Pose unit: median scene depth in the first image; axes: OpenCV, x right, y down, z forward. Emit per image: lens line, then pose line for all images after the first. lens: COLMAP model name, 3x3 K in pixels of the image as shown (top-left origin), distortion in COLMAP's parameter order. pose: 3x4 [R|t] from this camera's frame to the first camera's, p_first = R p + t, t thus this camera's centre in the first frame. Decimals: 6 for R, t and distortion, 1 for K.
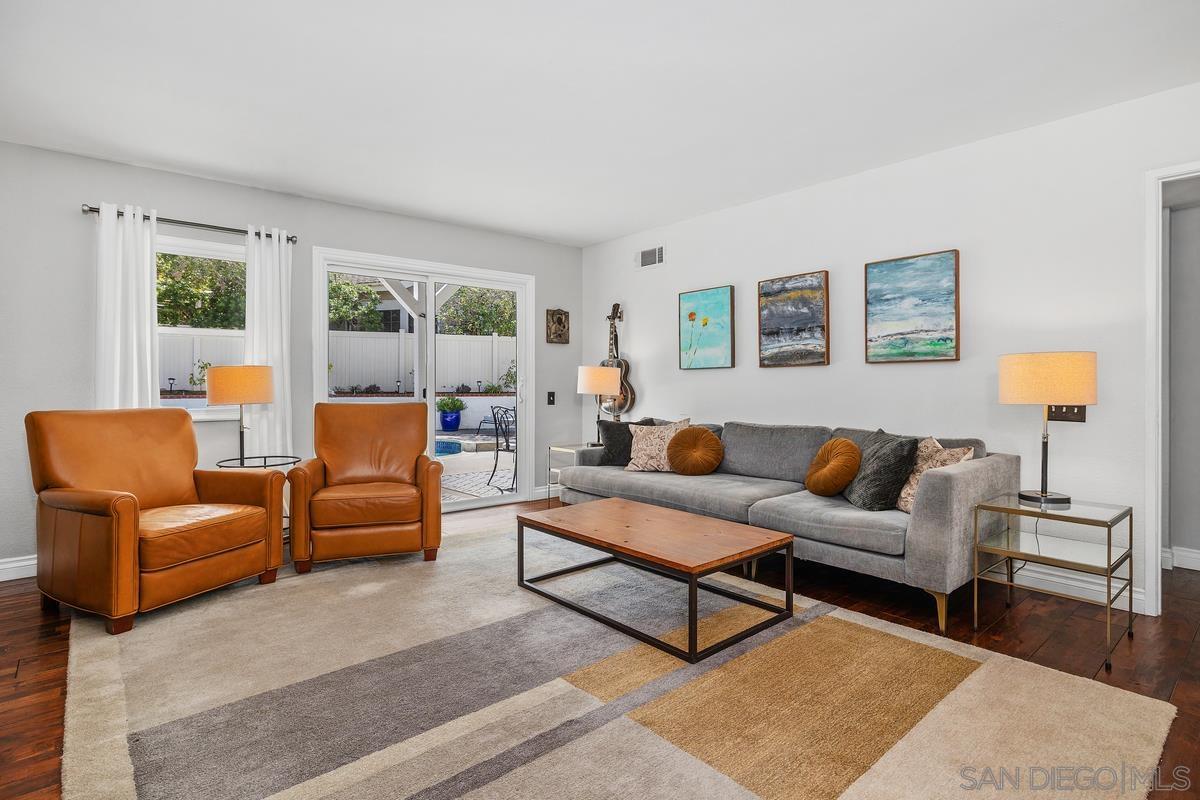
lens RADIAL K [[613.6, 0, 600.3], [0, 613.6, 383.0], [0, 0, 1]] dist [0.000627, 0.000073]
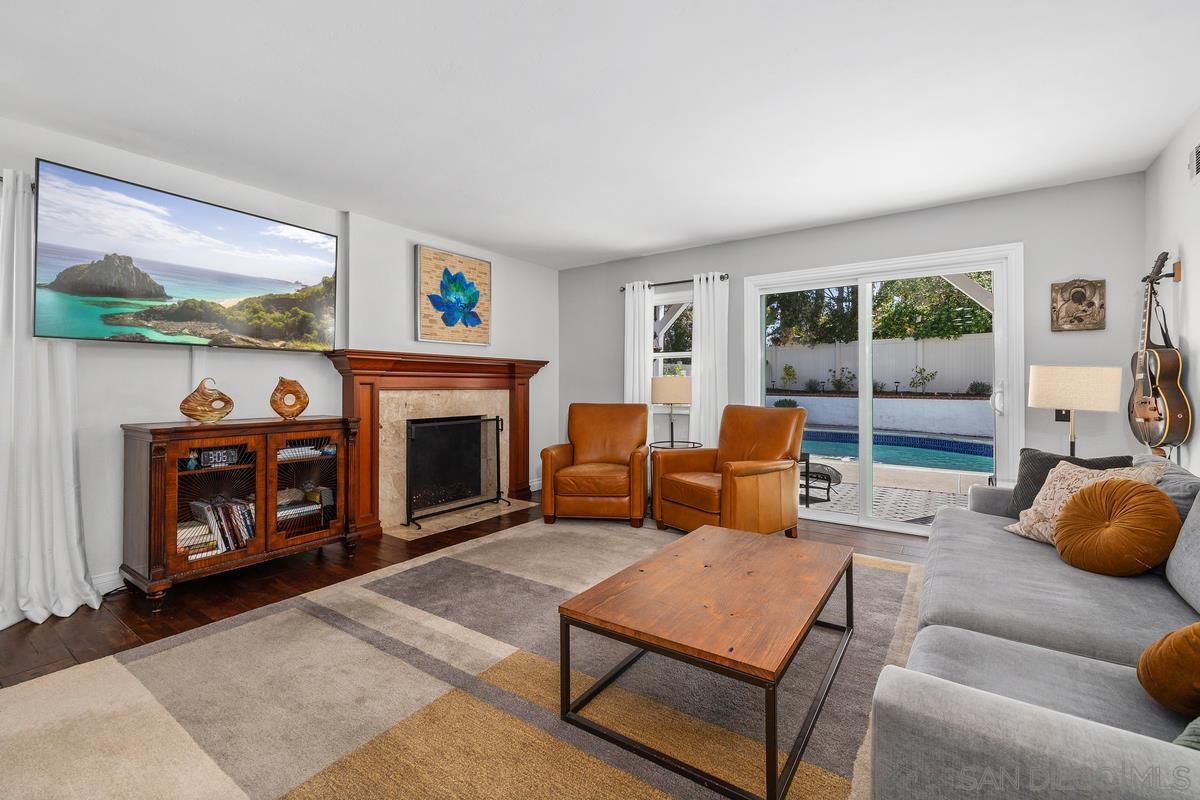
lens RADIAL K [[504.8, 0, 604.3], [0, 504.8, 381.7], [0, 0, 1]] dist [0.000167, 0.000059]
pose [[0.252884, -0.005365, -0.967482, 0.360814], [0.003767, 0.999983, -0.004560, -0.008618], [0.967489, -0.002491, 0.252900, 0.384648]]
